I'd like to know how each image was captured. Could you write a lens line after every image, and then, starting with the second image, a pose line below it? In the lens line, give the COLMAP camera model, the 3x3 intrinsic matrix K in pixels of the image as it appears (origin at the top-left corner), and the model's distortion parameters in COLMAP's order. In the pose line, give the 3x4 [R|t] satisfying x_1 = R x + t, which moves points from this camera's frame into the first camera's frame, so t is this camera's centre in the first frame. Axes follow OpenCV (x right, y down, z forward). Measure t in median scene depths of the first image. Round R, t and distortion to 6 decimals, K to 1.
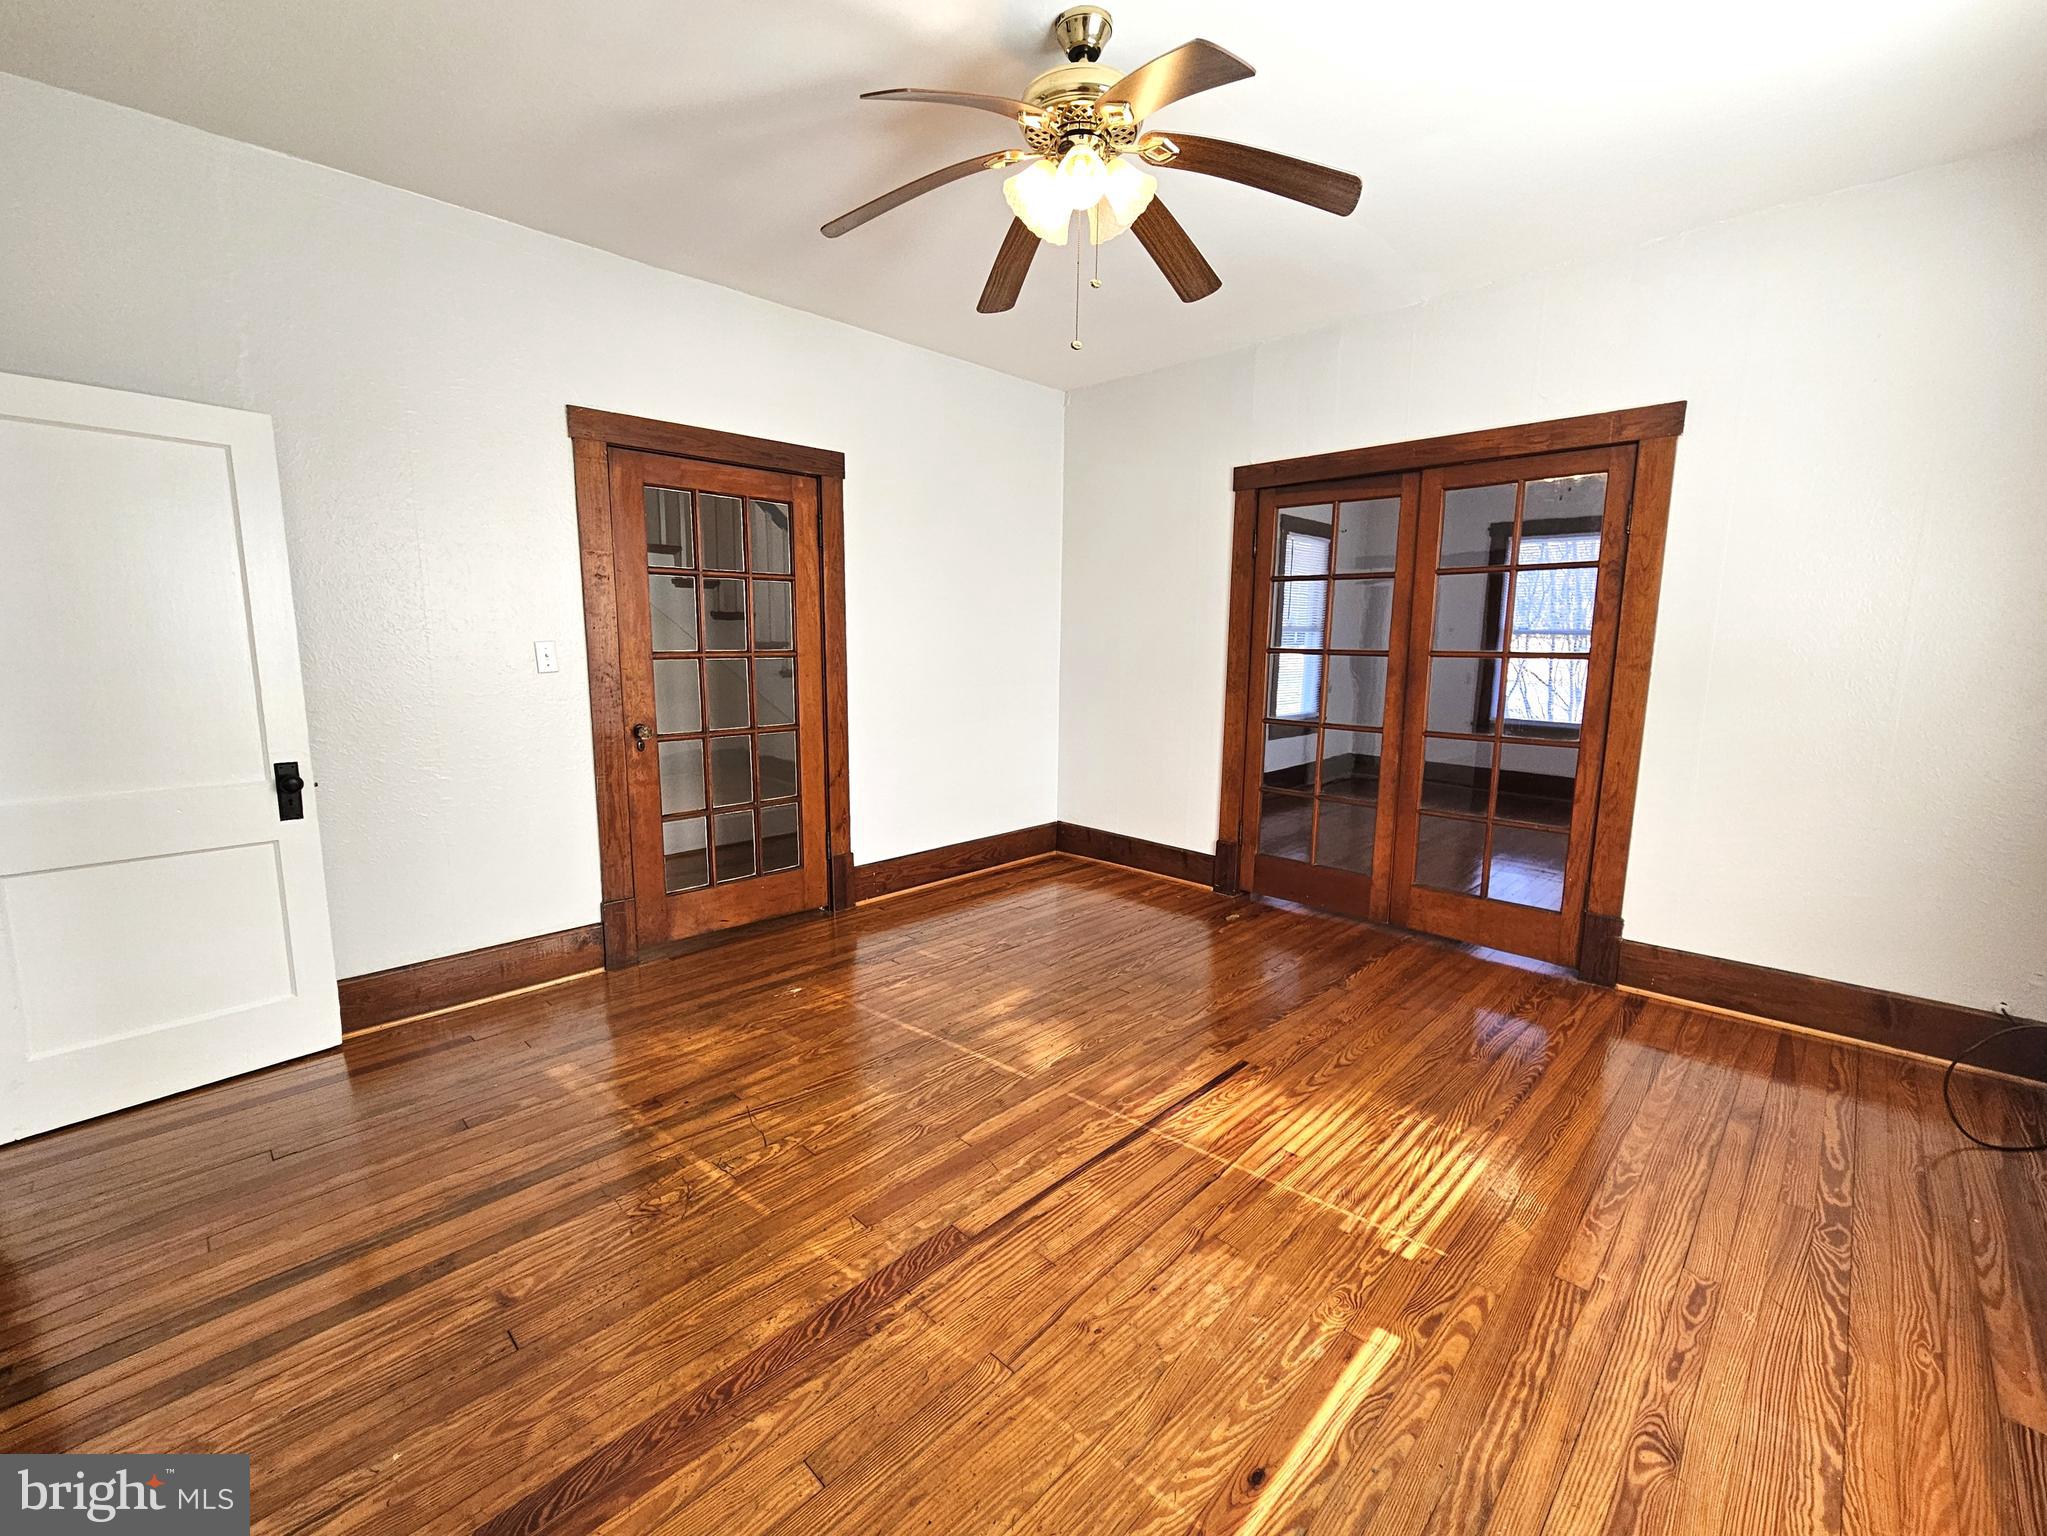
lens RADIAL K [[855.4, 0, 1020.1], [0, 855.4, 772.8], [0, 0, 1]] dist [-0.000968, 0.000386]
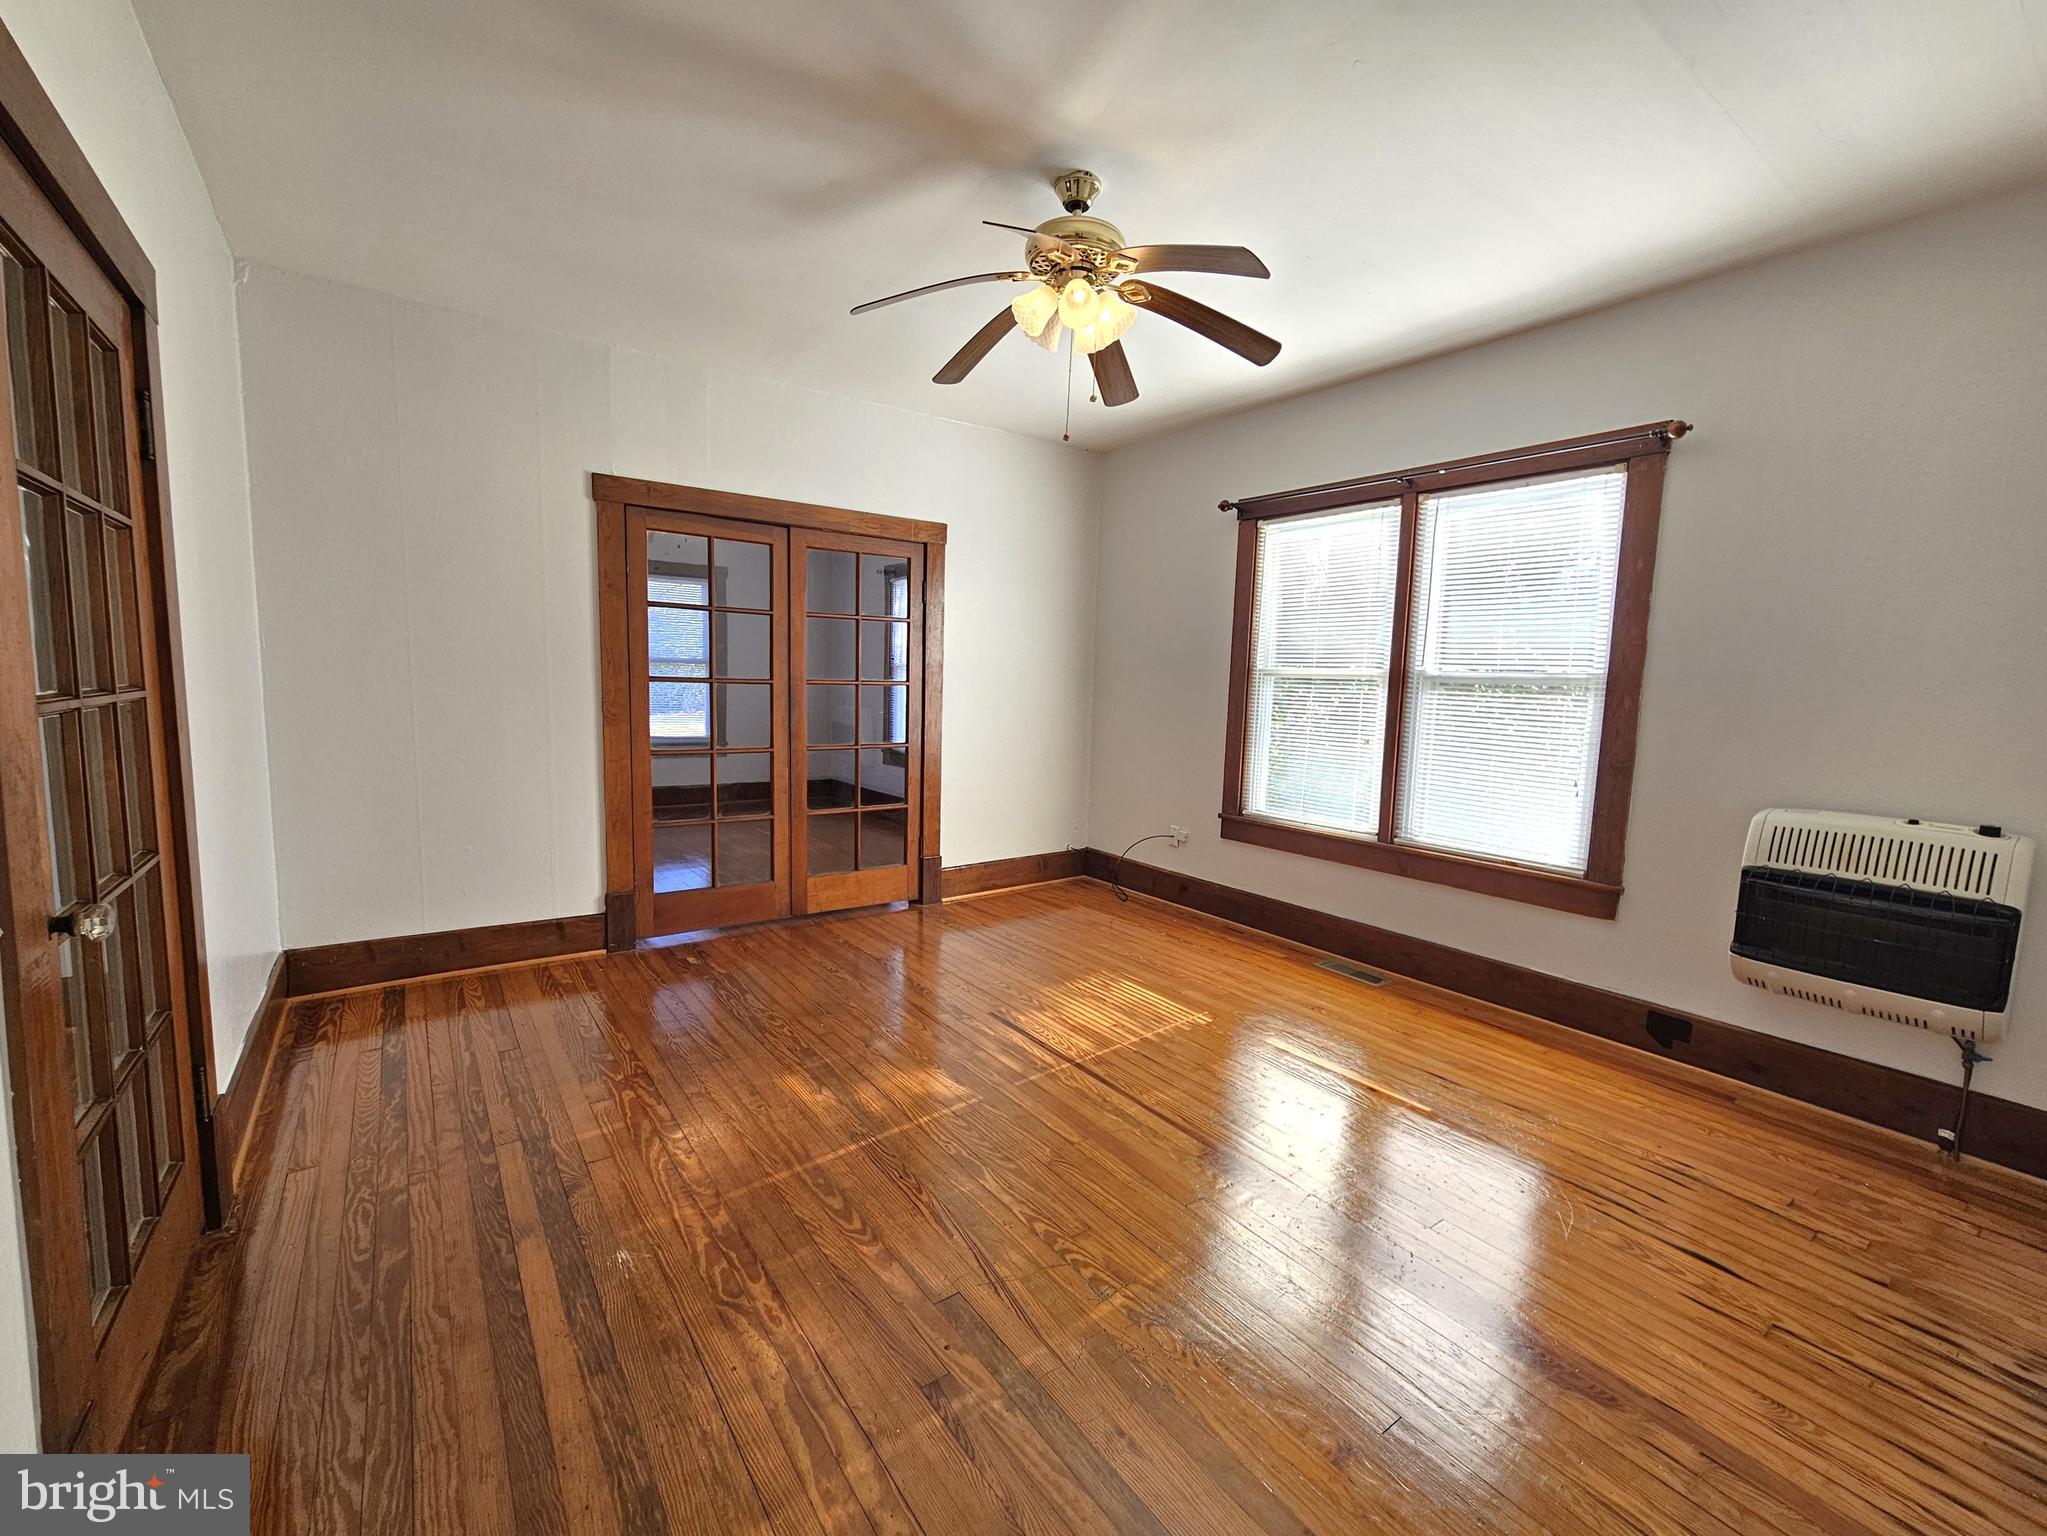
lens RADIAL K [[855.4, 0, 1020.1], [0, 855.4, 772.8], [0, 0, 1]] dist [-0.000968, 0.000386]
pose [[0.166904, -0.111791, 0.979615, -0.746946], [0.133523, 0.986962, 0.089880, -0.091616], [-0.976890, 0.115800, 0.179655, 0.573050]]
